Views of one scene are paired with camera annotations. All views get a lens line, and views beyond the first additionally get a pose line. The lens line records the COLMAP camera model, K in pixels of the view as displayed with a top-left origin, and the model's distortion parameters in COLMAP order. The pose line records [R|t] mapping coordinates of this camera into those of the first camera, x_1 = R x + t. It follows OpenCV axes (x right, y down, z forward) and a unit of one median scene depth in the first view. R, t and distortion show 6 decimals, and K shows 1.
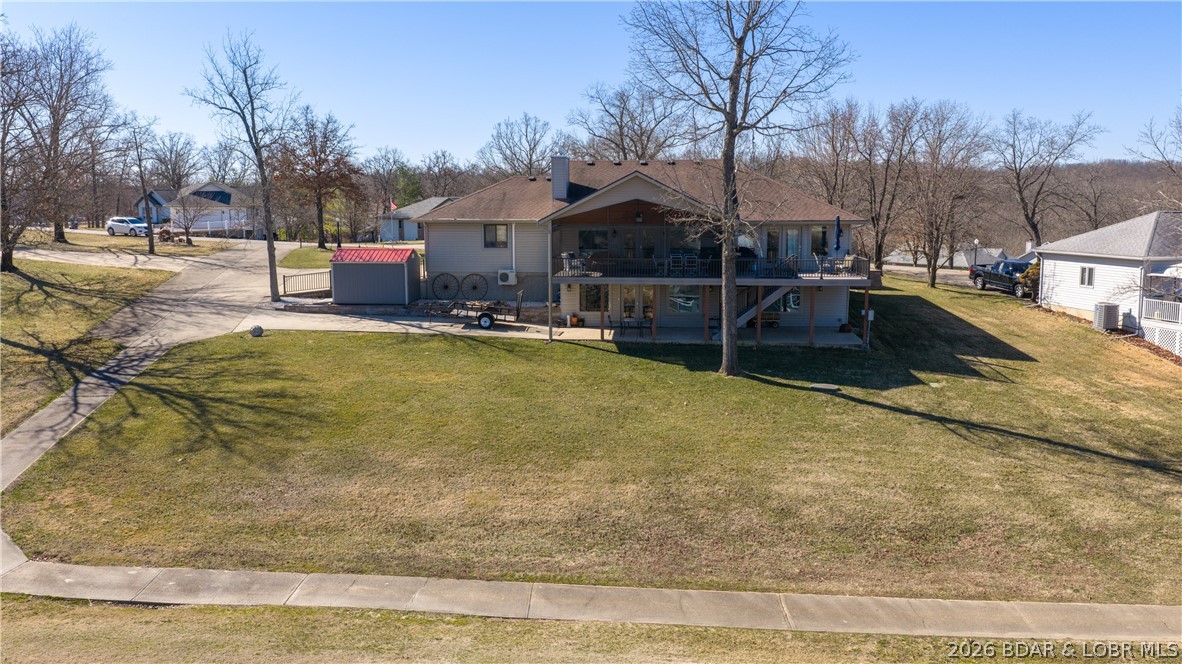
lens RADIAL K [[1009.9, 0, 591.0], [0, 1009.9, 332.0], [0, 0, 1]] dist [-0.005735, -0.006005]
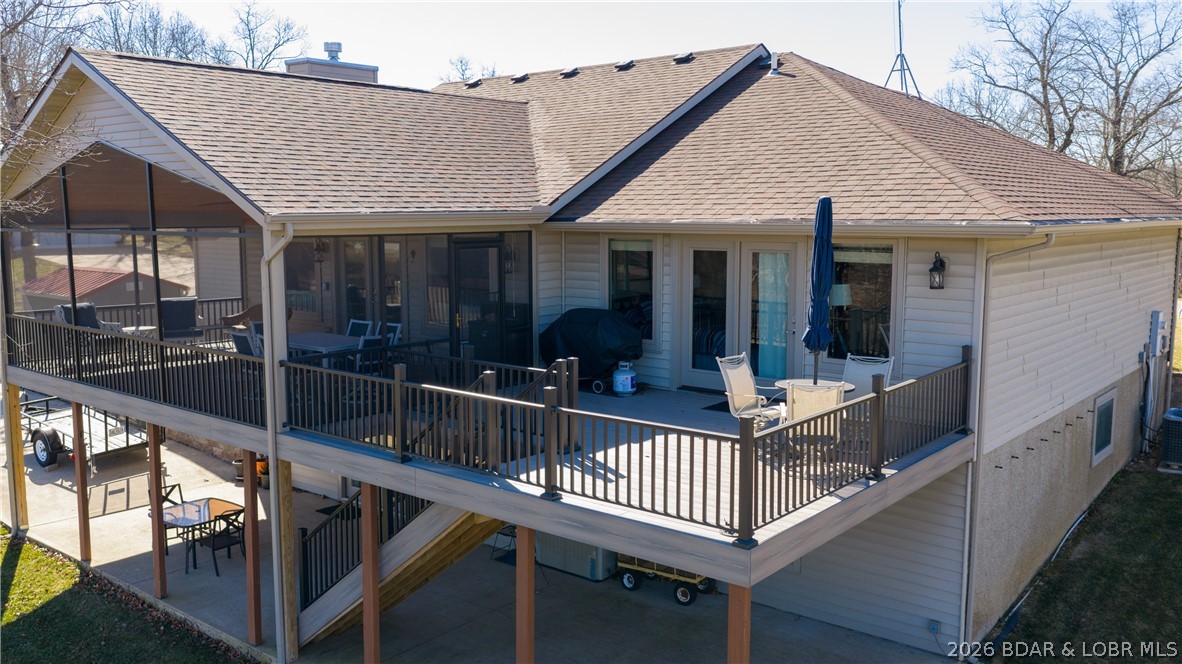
lens RADIAL K [[1009.9, 0, 591.0], [0, 1009.9, 332.0], [0, 0, 1]] dist [-0.005735, -0.006005]
pose [[0.828782, 0.076226, -0.554355, 0.426794], [-0.076701, 0.996803, 0.022393, -0.114495], [0.554290, 0.023960, 0.831979, 1.023185]]
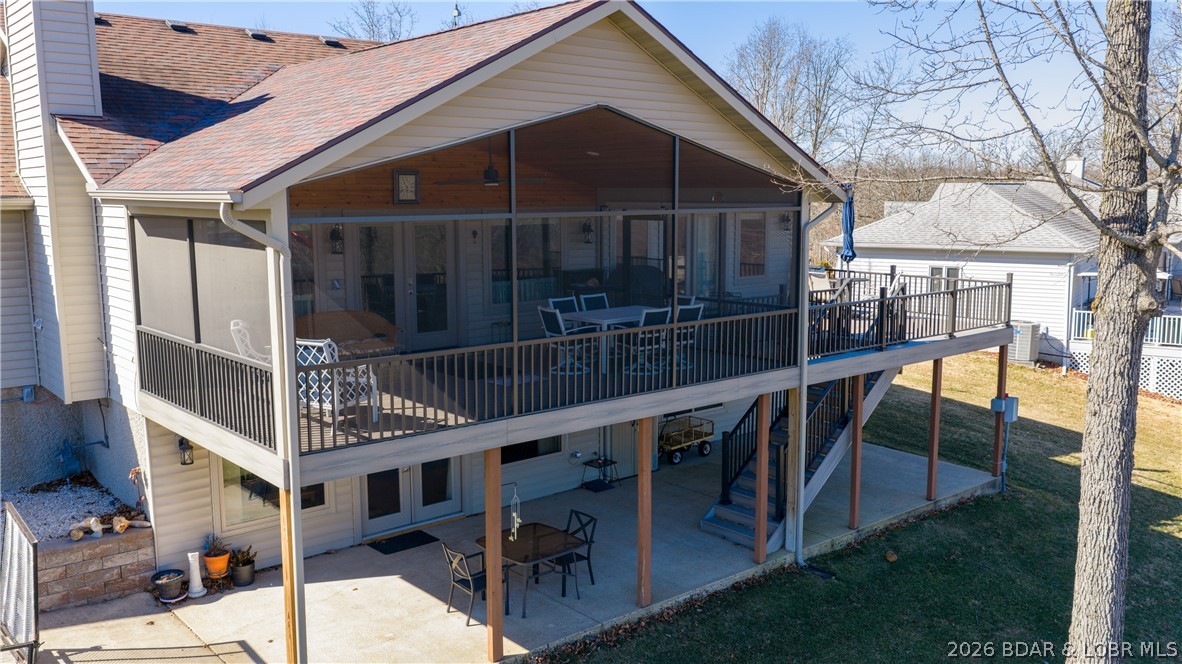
lens RADIAL K [[970.7, 0, 591.0], [0, 970.7, 332.0], [0, 0, 1]] dist [0.040035, -0.094384]
pose [[0.695880, -0.101581, 0.710938, -0.174336], [0.091329, 0.994426, 0.052692, -0.108584], [-0.712327, 0.028262, 0.701278, 1.023152]]
